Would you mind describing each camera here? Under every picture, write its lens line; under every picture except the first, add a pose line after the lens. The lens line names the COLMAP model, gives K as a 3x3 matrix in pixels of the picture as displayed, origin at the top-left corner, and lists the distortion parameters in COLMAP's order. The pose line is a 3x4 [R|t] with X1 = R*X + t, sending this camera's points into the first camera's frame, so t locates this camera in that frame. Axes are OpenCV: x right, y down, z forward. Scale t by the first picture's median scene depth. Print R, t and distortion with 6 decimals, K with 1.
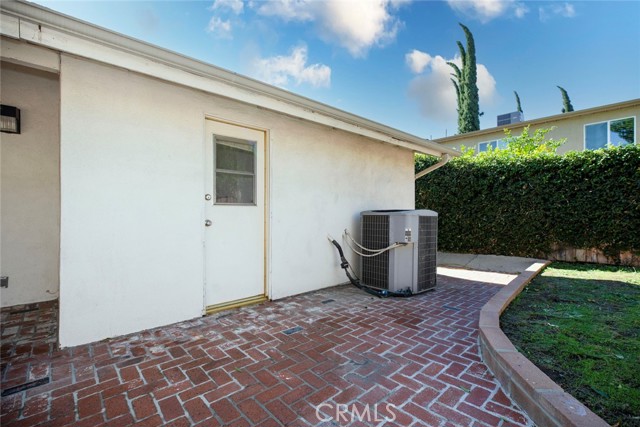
lens RADIAL K [[291.1, 0, 322.5], [0, 291.1, 214.6], [0, 0, 1]] dist [0.004309, -0.000860]
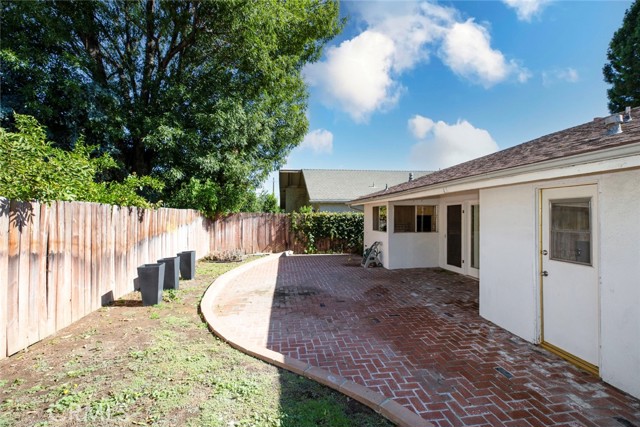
lens RADIAL K [[291.1, 0, 320.6], [0, 291.1, 213.3], [0, 0, 1]] dist [0.004309, -0.000860]
pose [[-0.582511, 0.003012, -0.812817, 1.293739], [0.004787, 0.999989, 0.000275, -0.256934], [0.812809, -0.003731, -0.582519, 1.069894]]
